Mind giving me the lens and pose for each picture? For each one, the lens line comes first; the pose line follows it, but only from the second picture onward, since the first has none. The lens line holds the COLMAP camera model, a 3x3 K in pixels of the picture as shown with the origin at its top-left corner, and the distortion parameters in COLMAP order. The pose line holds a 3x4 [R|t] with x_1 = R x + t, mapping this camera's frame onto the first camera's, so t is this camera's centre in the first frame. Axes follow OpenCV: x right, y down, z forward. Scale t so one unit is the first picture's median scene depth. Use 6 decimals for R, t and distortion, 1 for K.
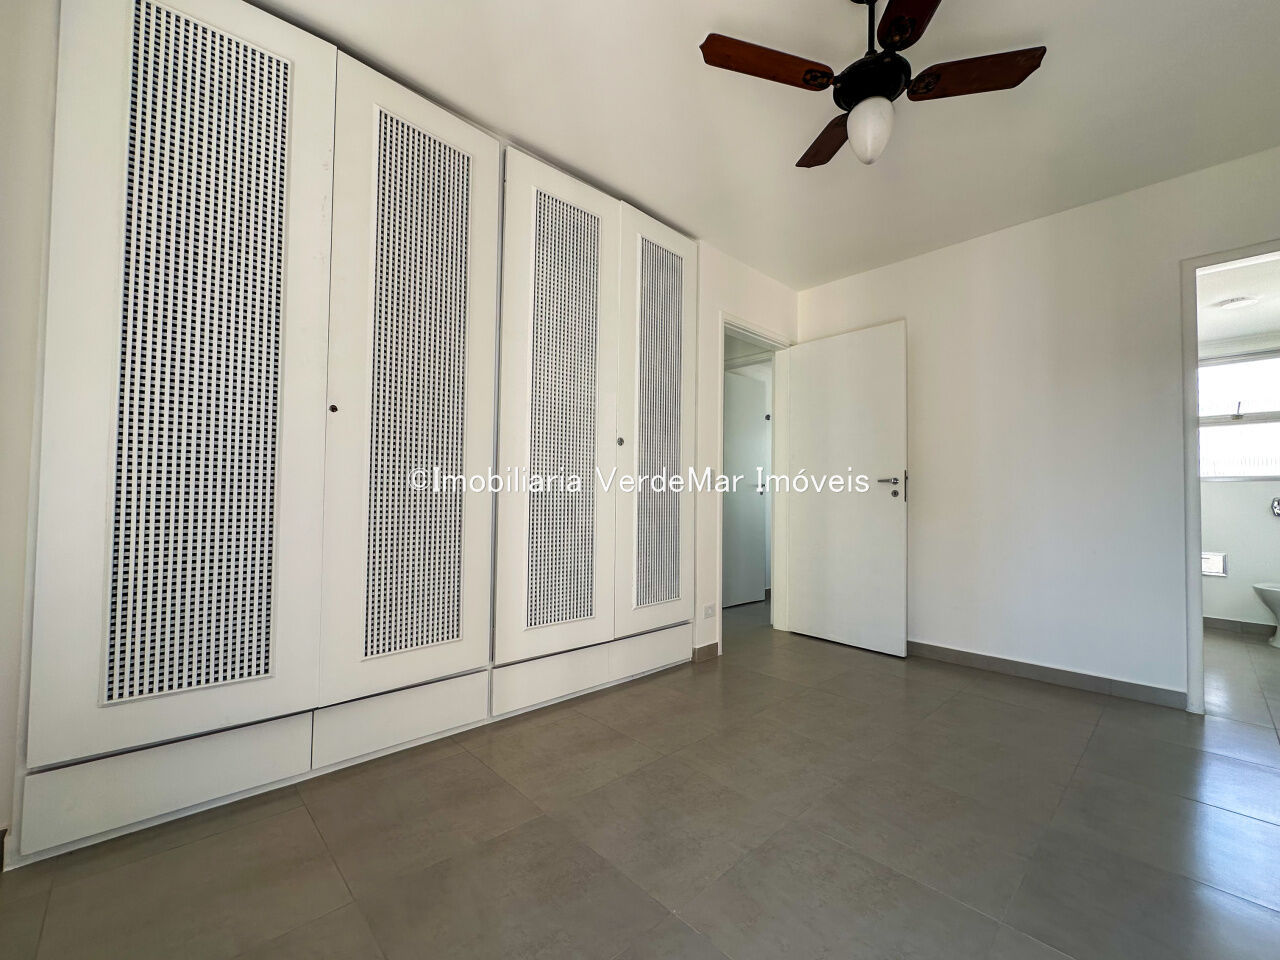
lens RADIAL K [[522.7, 0, 640.0], [0, 522.7, 480.0], [0, 0, 1]] dist [-0.000785, -0.000418]
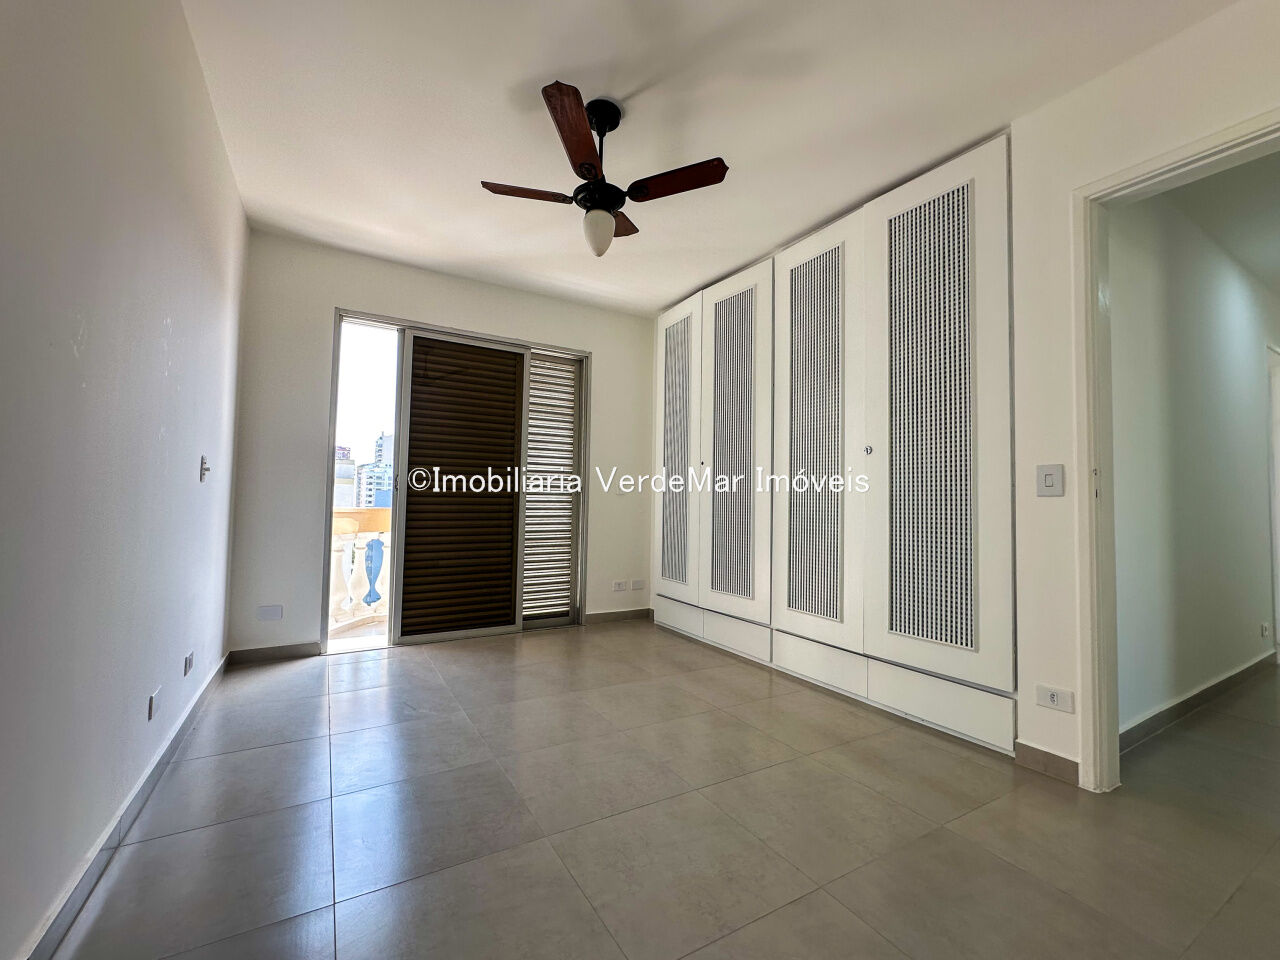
lens RADIAL K [[522.7, 0, 640.0], [0, 522.7, 480.0], [0, 0, 1]] dist [-0.000785, -0.000418]
pose [[-0.198428, -0.057231, -0.978443, 1.073614], [0.013551, 0.998038, -0.061125, 0.037119], [0.980022, -0.025388, -0.197263, 0.846779]]
